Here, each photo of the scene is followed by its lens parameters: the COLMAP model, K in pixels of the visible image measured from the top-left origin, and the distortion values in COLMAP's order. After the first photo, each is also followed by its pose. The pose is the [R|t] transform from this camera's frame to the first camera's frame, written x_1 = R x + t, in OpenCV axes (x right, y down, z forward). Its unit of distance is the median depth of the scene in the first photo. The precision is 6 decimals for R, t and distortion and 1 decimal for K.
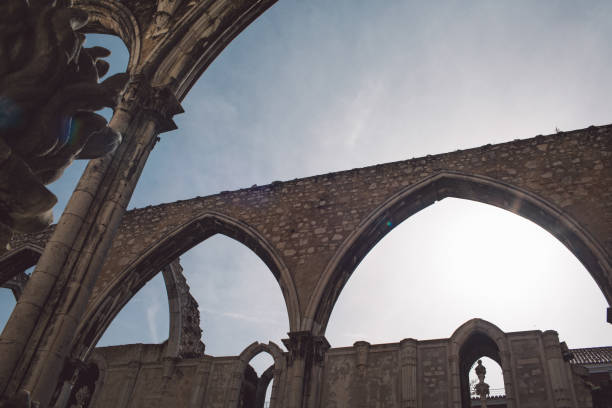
lens RADIAL K [[581.2, 0, 306.0], [0, 581.2, 204.0], [0, 0, 1]] dist [-0.005265, 0.017717]
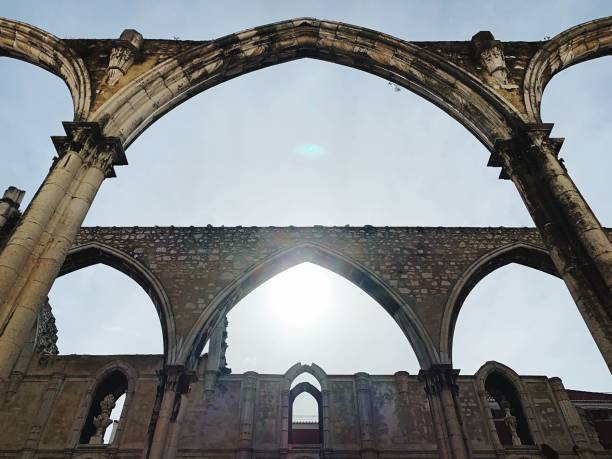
lens RADIAL K [[455.0, 0, 306.0], [0, 455.0, 229.5], [0, 0, 1]] dist [0.056537, -0.004582]
pose [[0.933120, 0.171454, 0.316054, -0.477748], [-0.157904, 0.985096, -0.068200, 0.053186], [-0.323037, 0.013733, 0.946287, 0.200676]]
